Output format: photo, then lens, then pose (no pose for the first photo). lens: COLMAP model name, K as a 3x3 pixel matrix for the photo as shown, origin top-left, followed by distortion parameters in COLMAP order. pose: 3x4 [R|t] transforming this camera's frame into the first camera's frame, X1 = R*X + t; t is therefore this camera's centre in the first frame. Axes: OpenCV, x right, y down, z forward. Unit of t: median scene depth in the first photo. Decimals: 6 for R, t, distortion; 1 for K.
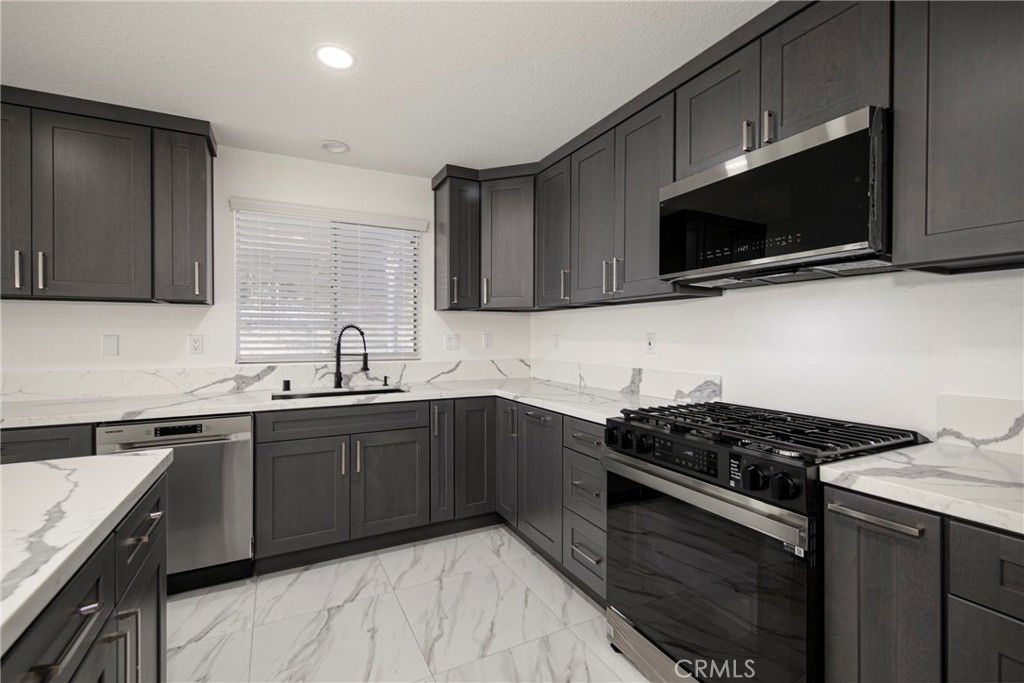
lens RADIAL K [[445.2, 0, 492.8], [0, 445.2, 340.0], [0, 0, 1]] dist [0.007824, -0.000610]
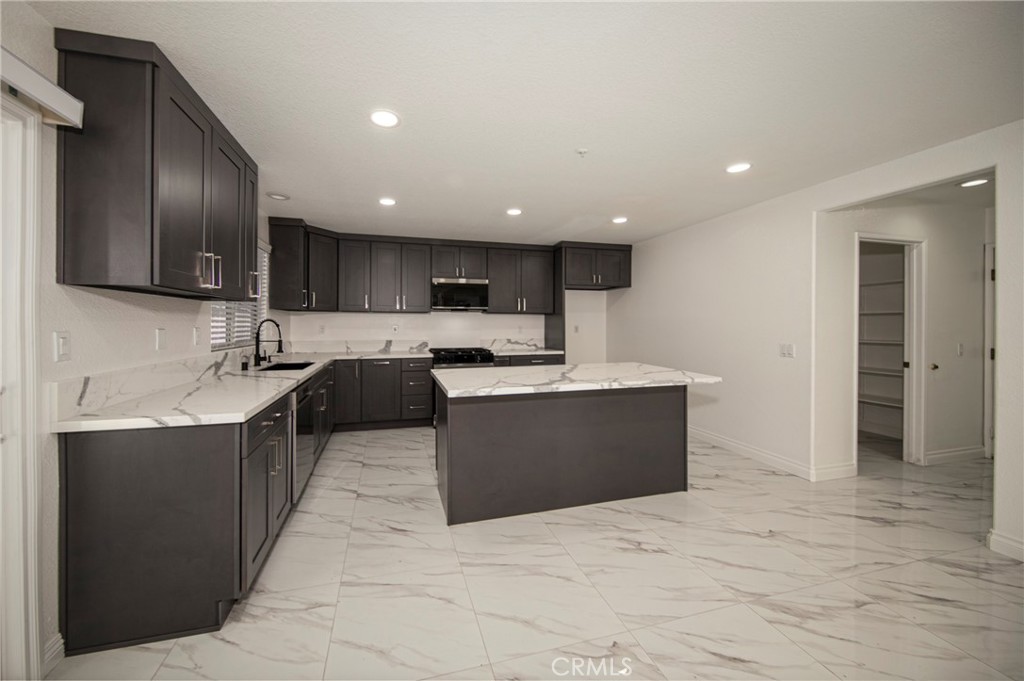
lens RADIAL K [[351.6, 0, 488.5], [0, 351.6, 324.5], [0, 0, 1]] dist [0.002188, -0.000226]
pose [[0.196446, 0.000125, 0.980515, -1.328874], [0.006774, 0.999976, -0.001485, -0.012221], [-0.980491, 0.006934, 0.196441, 0.112743]]
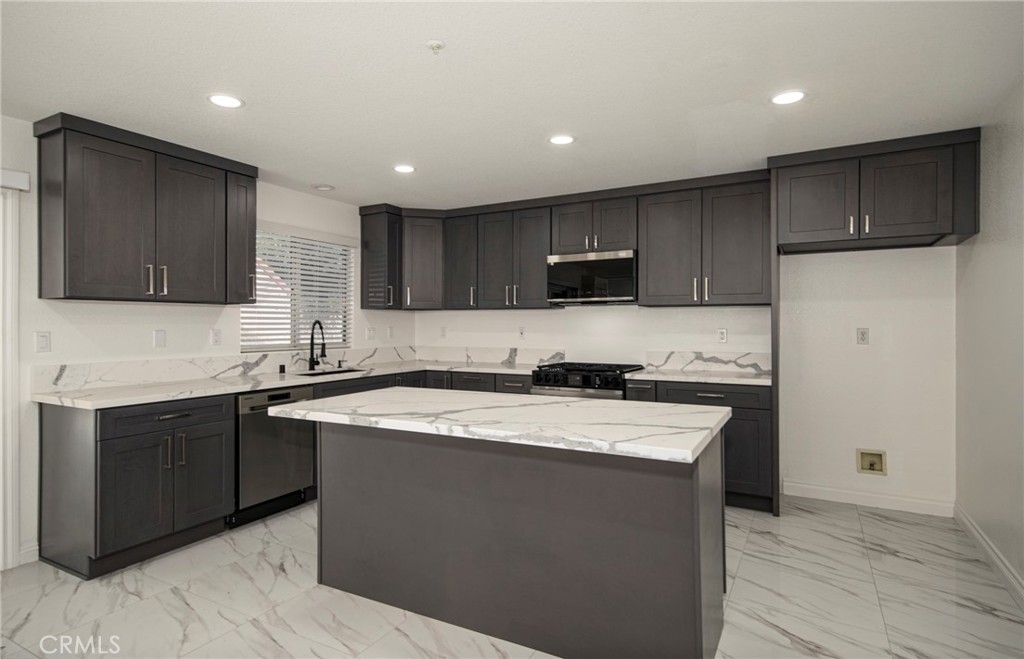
lens RADIAL K [[552.2, 0, 507.2], [0, 552.2, 323.9], [0, 0, 1]] dist [0.014290, 0.002752]
pose [[0.817432, 0.000881, 0.576024, -0.851444], [0.005361, 0.999944, -0.009137, -0.008061], [-0.576000, 0.010557, 0.817382, -0.654229]]
